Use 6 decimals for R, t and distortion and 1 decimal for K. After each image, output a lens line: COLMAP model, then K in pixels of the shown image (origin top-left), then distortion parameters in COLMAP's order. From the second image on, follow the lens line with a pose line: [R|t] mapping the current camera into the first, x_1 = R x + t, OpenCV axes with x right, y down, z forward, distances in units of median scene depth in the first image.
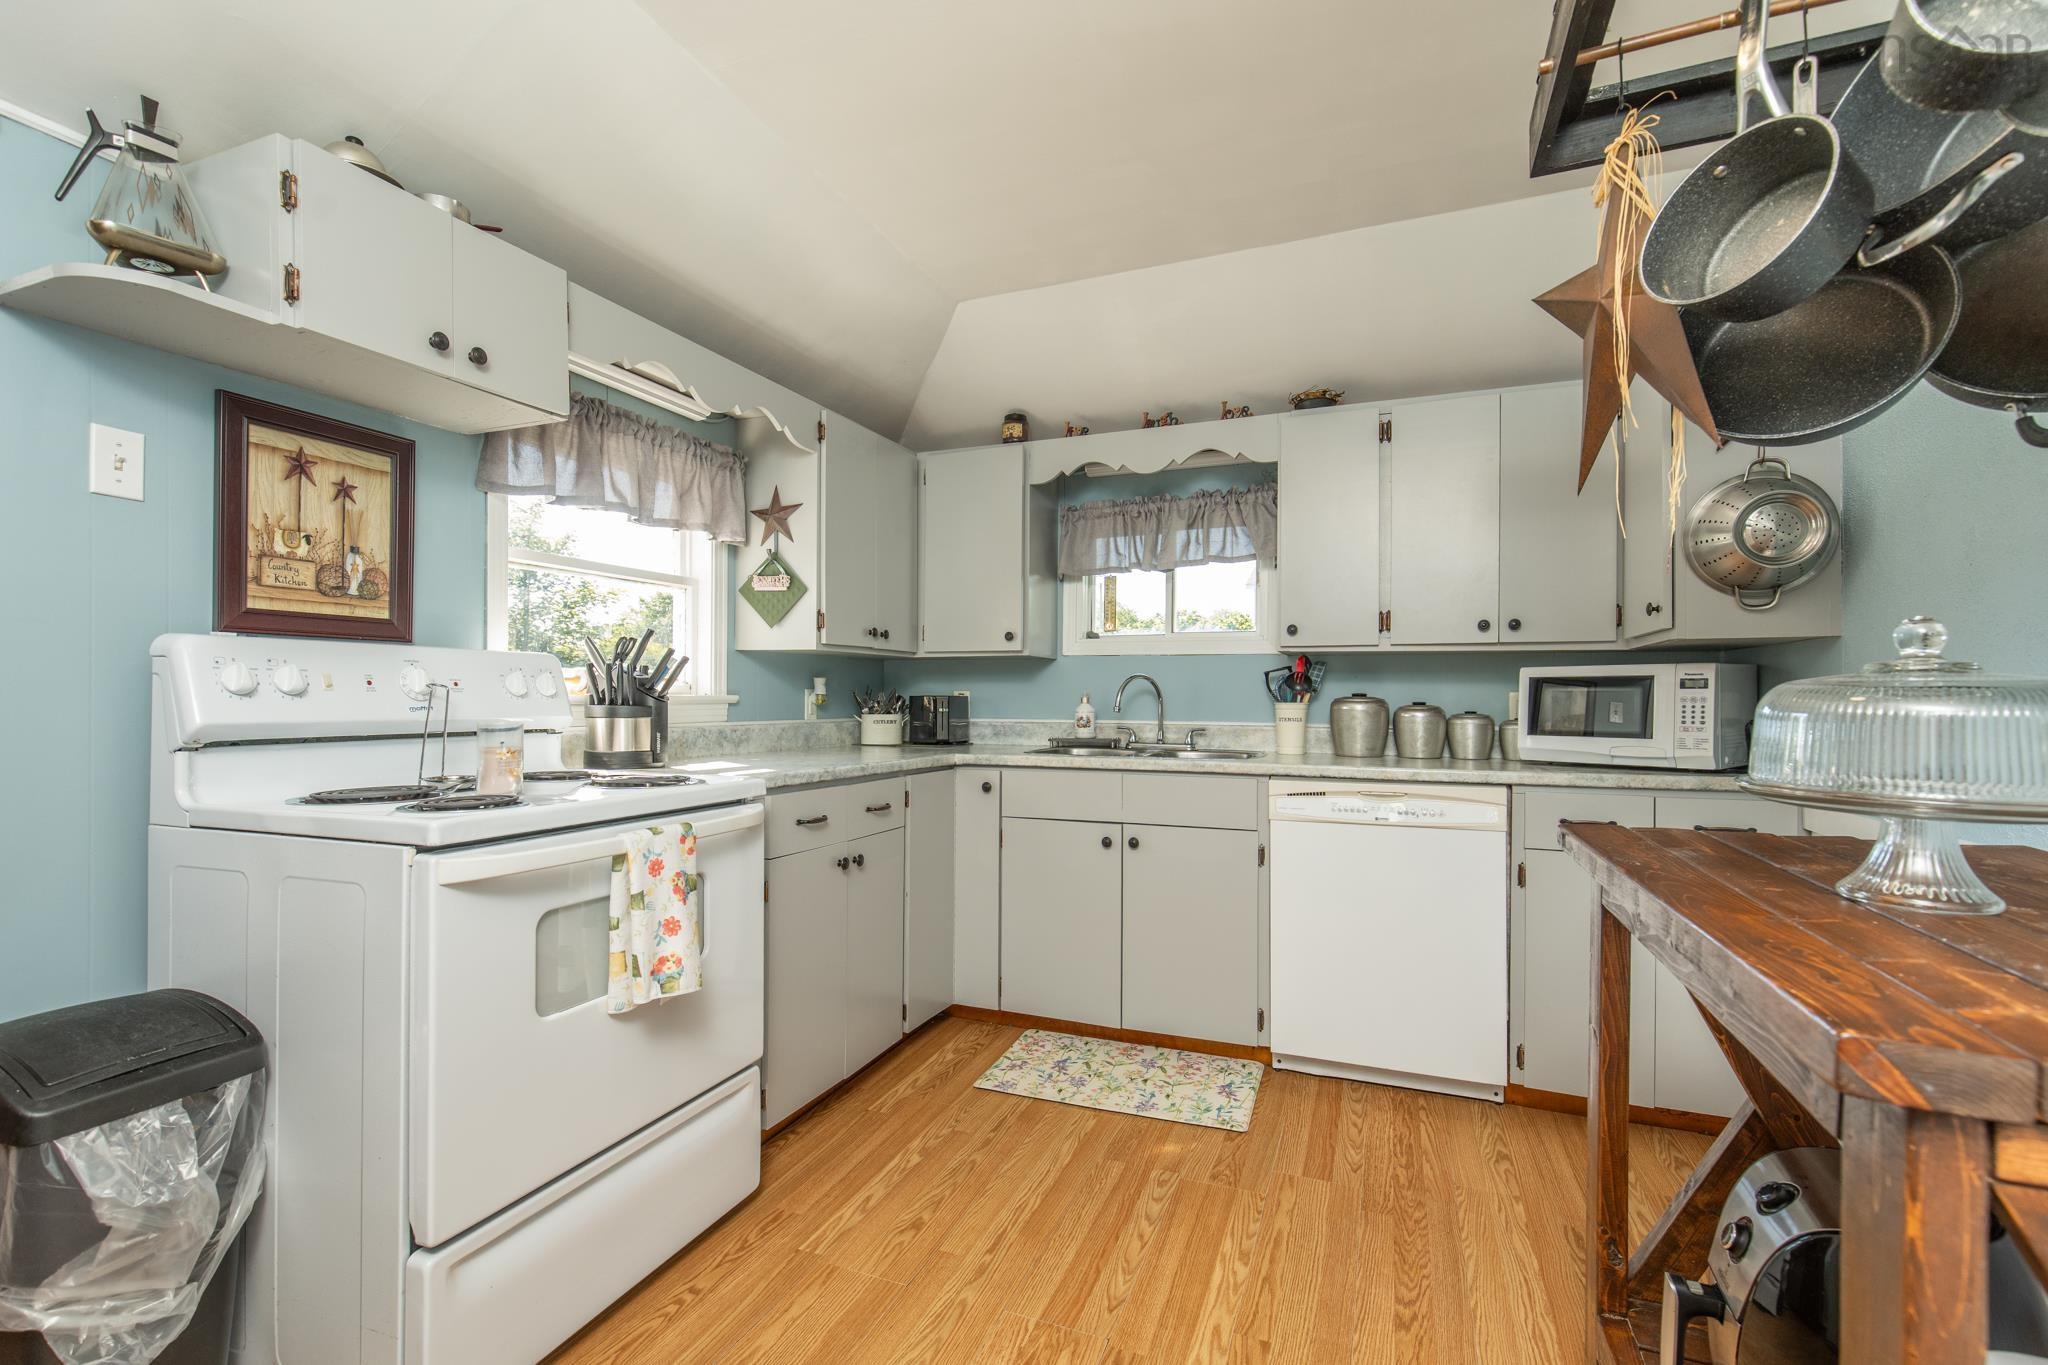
lens RADIAL K [[927.3, 0, 1024.0], [0, 927.3, 682.5], [0, 0, 1]] dist [0.011717, -0.001076]
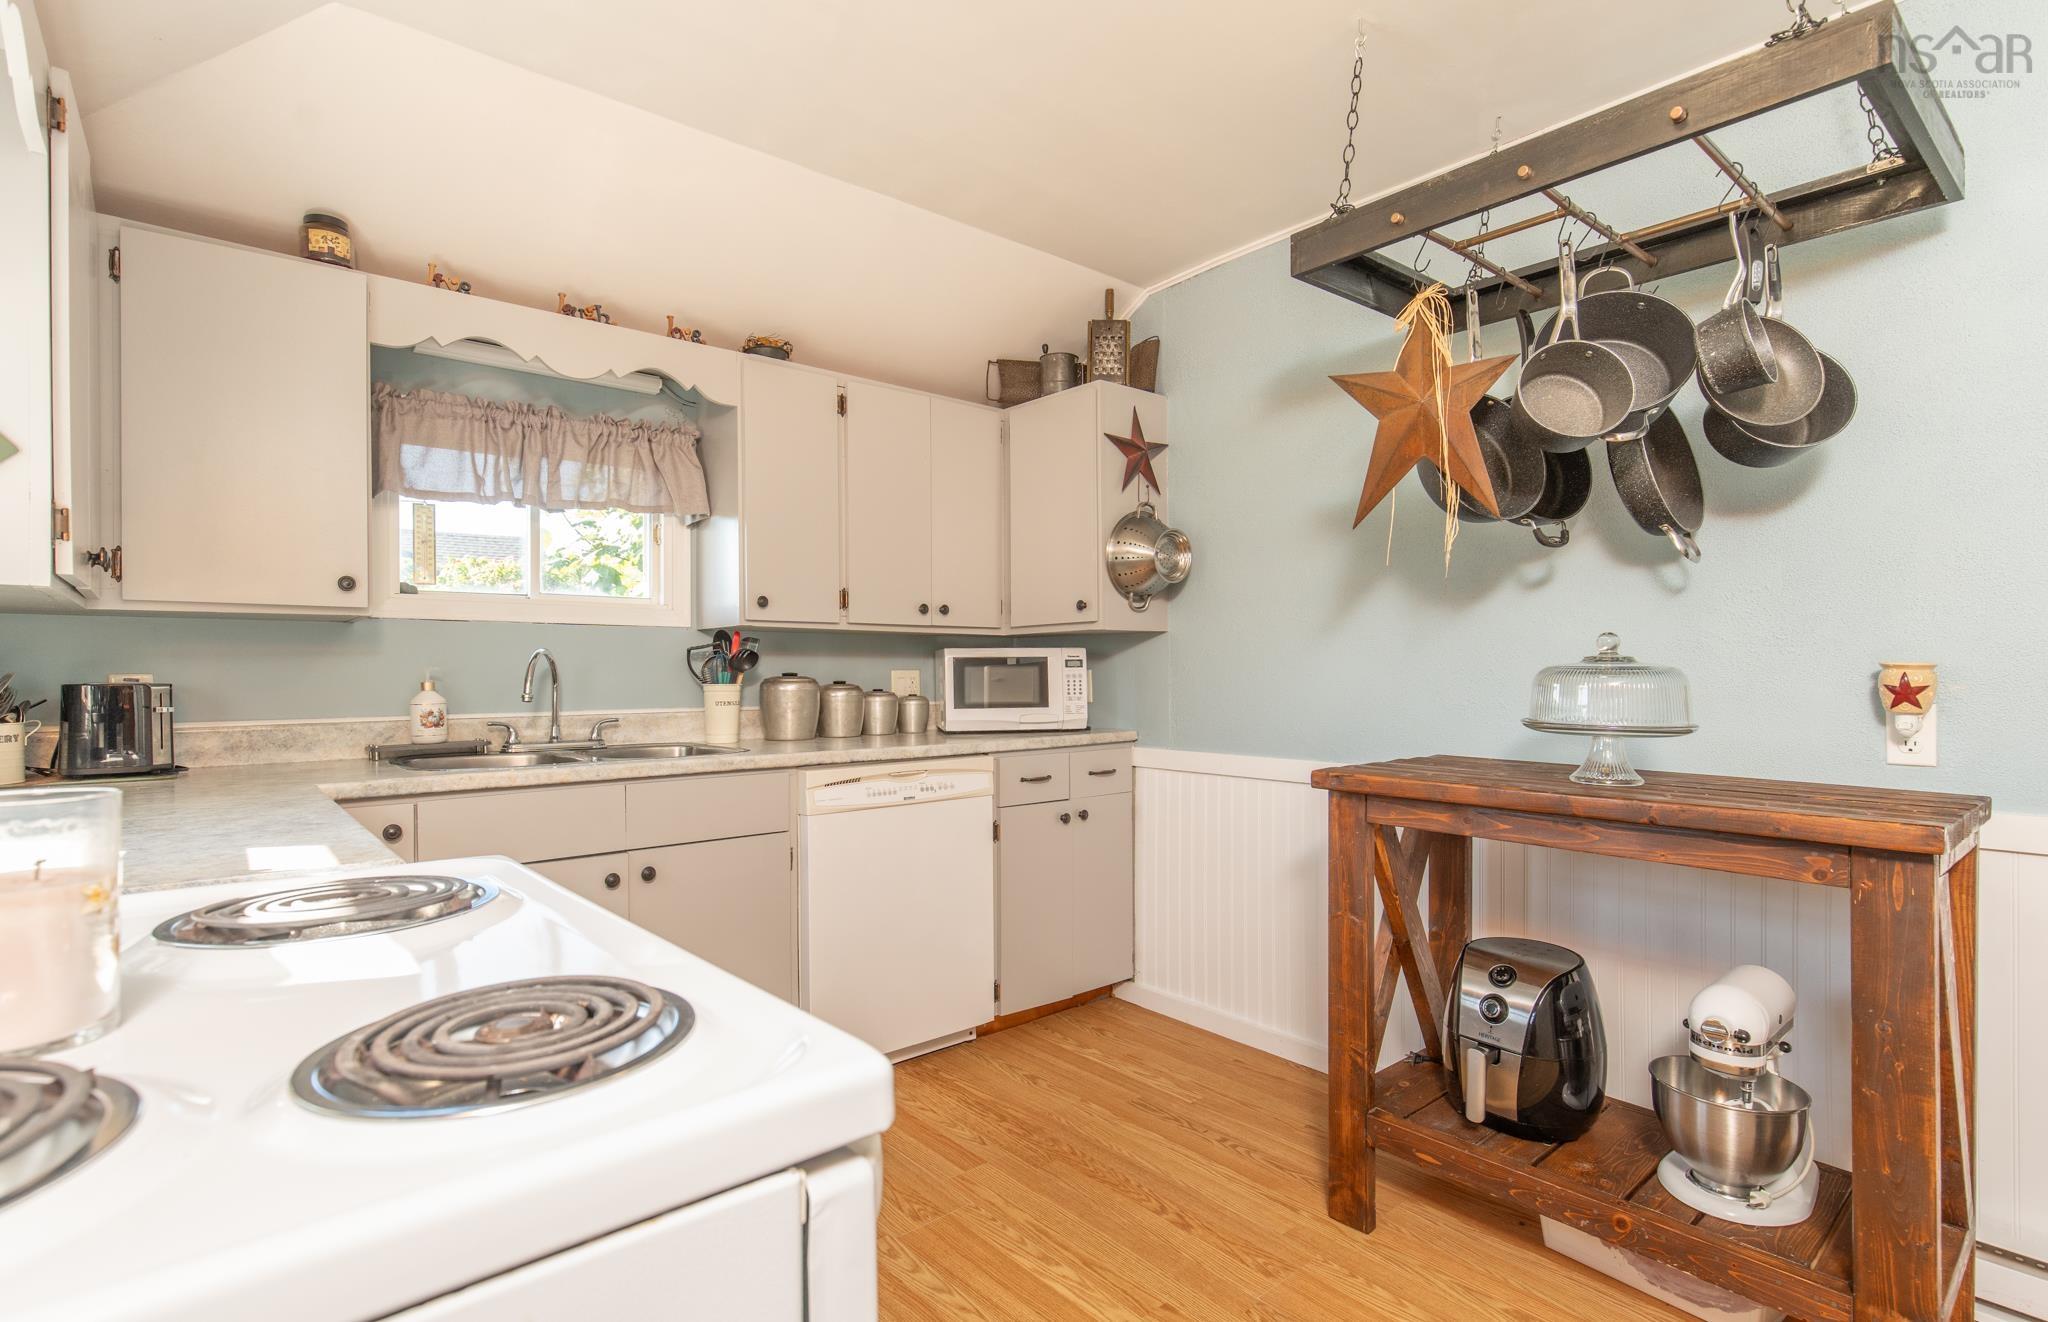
lens RADIAL K [[973.3, 0, 1024.0], [0, 973.3, 661.0], [0, 0, 1]] dist [0.017086, -0.000139]
pose [[0.474273, 0.001909, 0.880376, -0.427537], [-0.005553, 0.999984, 0.000823, -0.002490], [-0.880360, -0.005279, 0.474276, 0.347996]]
